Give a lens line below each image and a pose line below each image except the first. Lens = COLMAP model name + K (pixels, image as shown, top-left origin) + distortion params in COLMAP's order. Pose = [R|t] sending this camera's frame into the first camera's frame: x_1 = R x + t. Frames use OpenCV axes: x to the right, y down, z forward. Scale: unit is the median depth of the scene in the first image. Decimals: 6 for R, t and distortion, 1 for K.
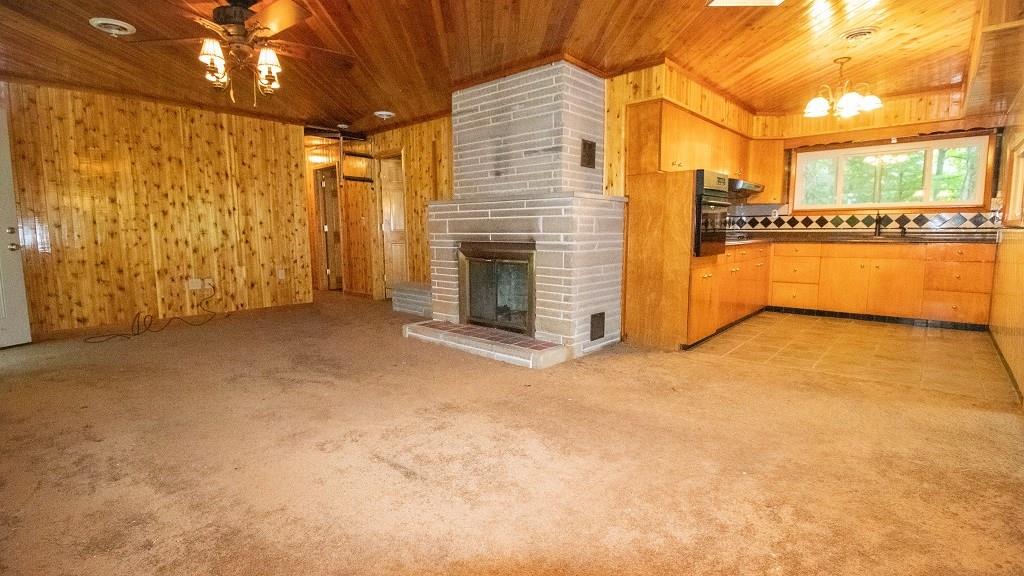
lens RADIAL K [[471.3, 0, 506.3], [0, 471.3, 281.7], [0, 0, 1]] dist [-0.016949, -0.002497]
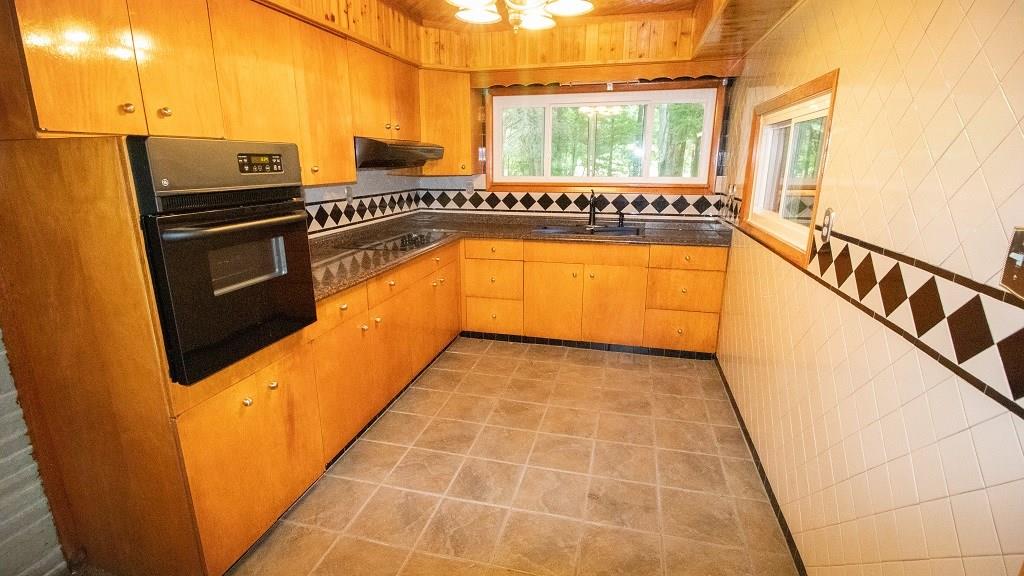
lens RADIAL K [[471.3, 0, 510.3], [0, 471.3, 289.6], [0, 0, 1]] dist [-0.016949, -0.002497]
pose [[0.880038, -0.120625, 0.459329, 0.332489], [0.049619, 0.985266, 0.163676, -0.122359], [-0.472305, -0.121250, 0.873056, 0.404330]]
